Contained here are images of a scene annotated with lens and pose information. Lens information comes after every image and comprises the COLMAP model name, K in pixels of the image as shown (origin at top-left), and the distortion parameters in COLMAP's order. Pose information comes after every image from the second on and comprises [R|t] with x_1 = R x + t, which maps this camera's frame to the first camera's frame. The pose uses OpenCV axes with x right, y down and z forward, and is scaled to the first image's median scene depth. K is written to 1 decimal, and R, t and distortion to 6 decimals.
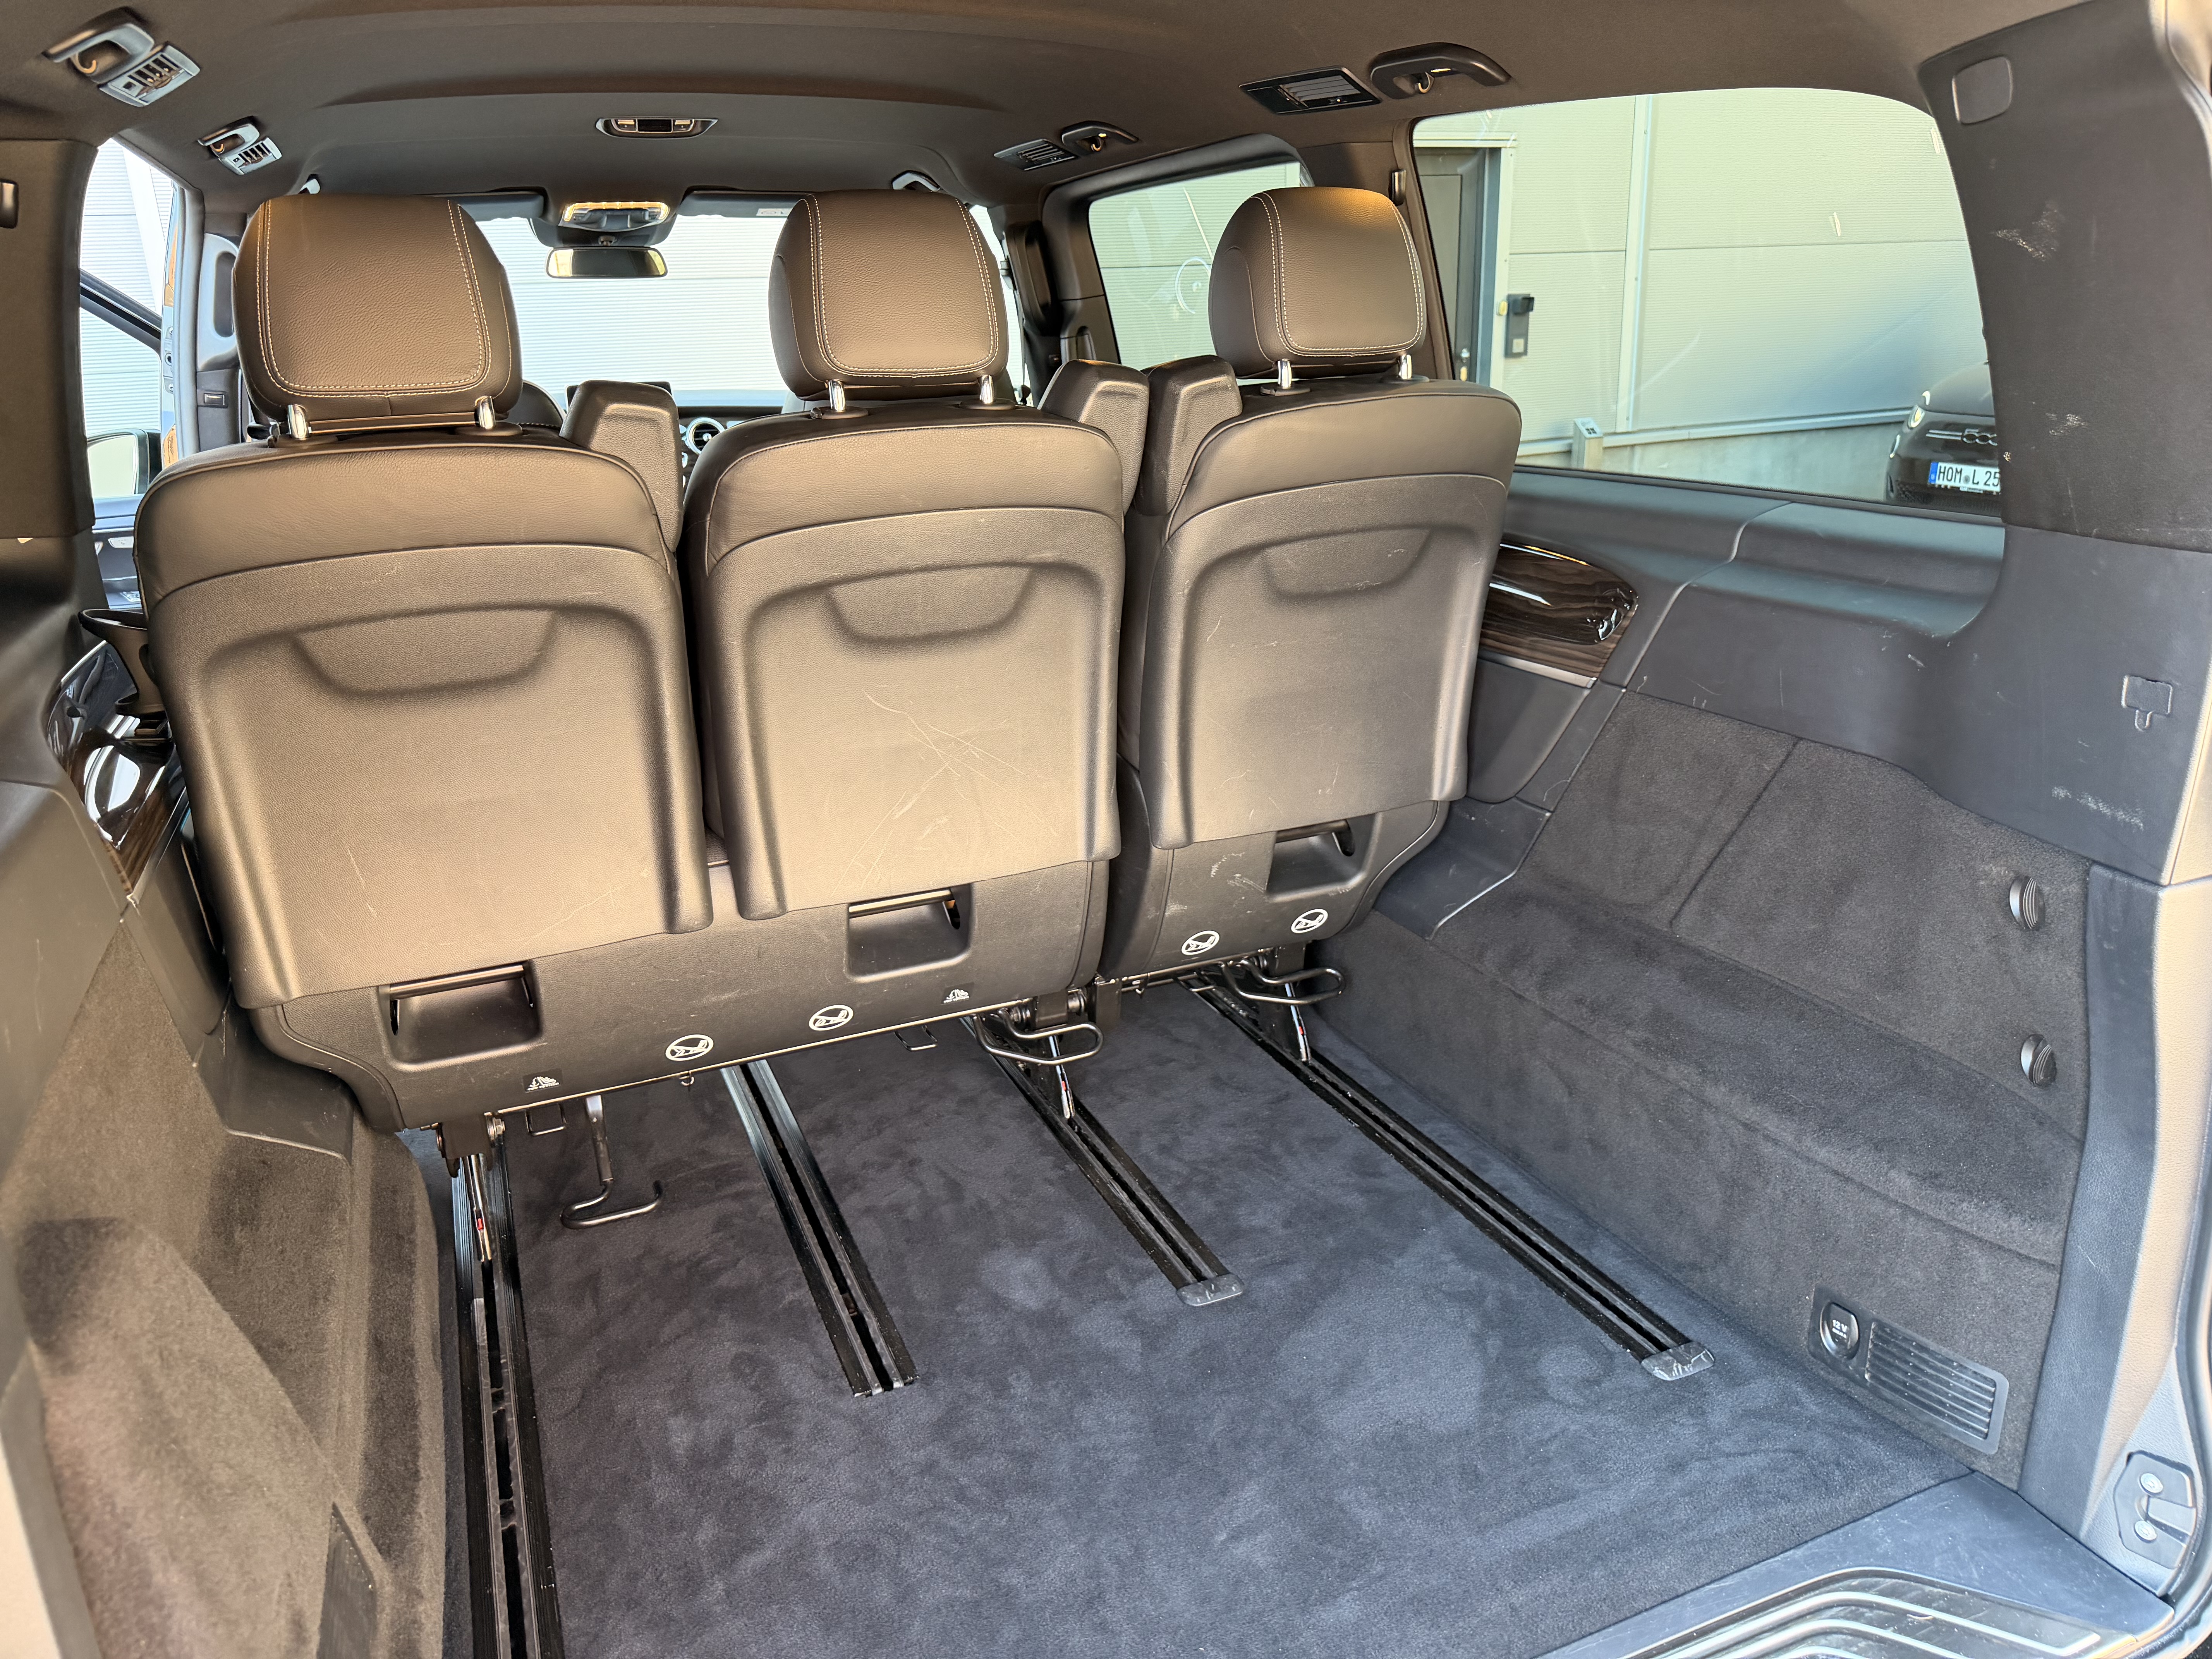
lens RADIAL K [[1535.4, 0, 1106.0], [0, 1535.4, 829.5], [0, 0, 1]] dist [0.197149, -0.437024]
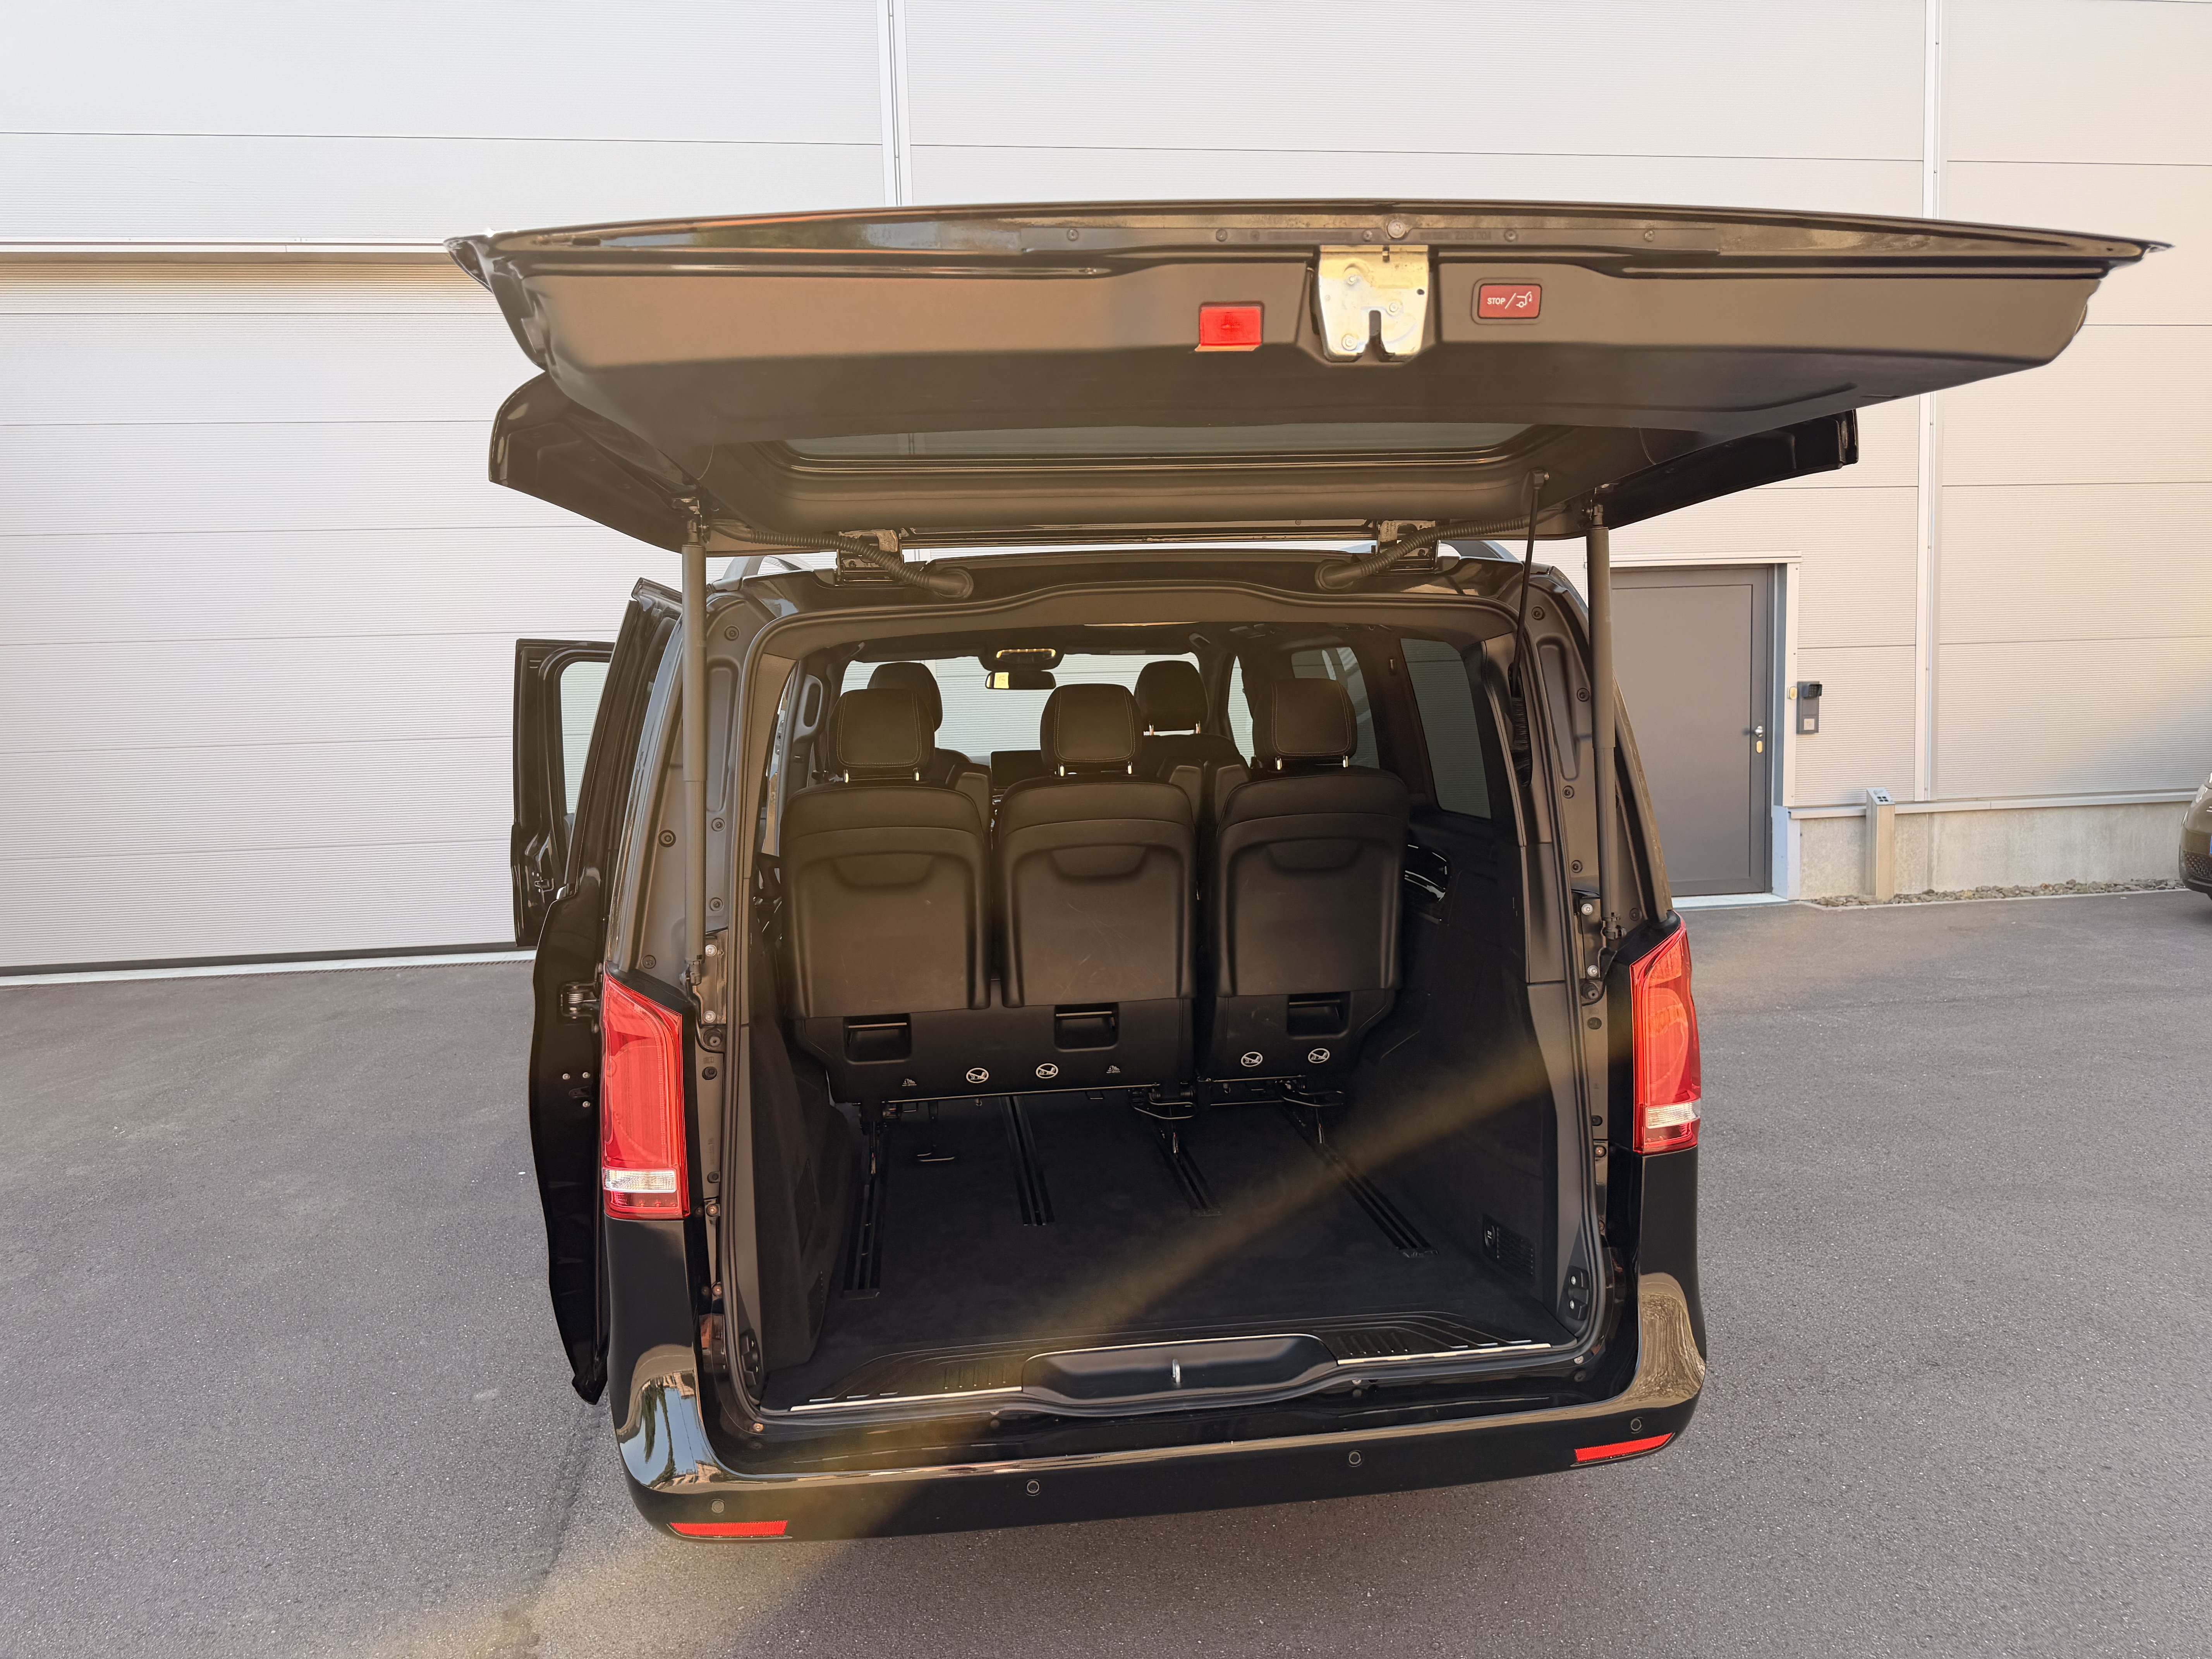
lens RADIAL K [[1557.9, 0, 1106.0], [0, 1557.9, 829.5], [0, 0, 1]] dist [0.016868, -0.019176]
pose [[0.959694, 0.036516, -0.278665, 0.437582], [-0.095539, 0.974863, -0.201280, 0.214932], [0.264311, 0.219790, 0.939059, -0.911853]]
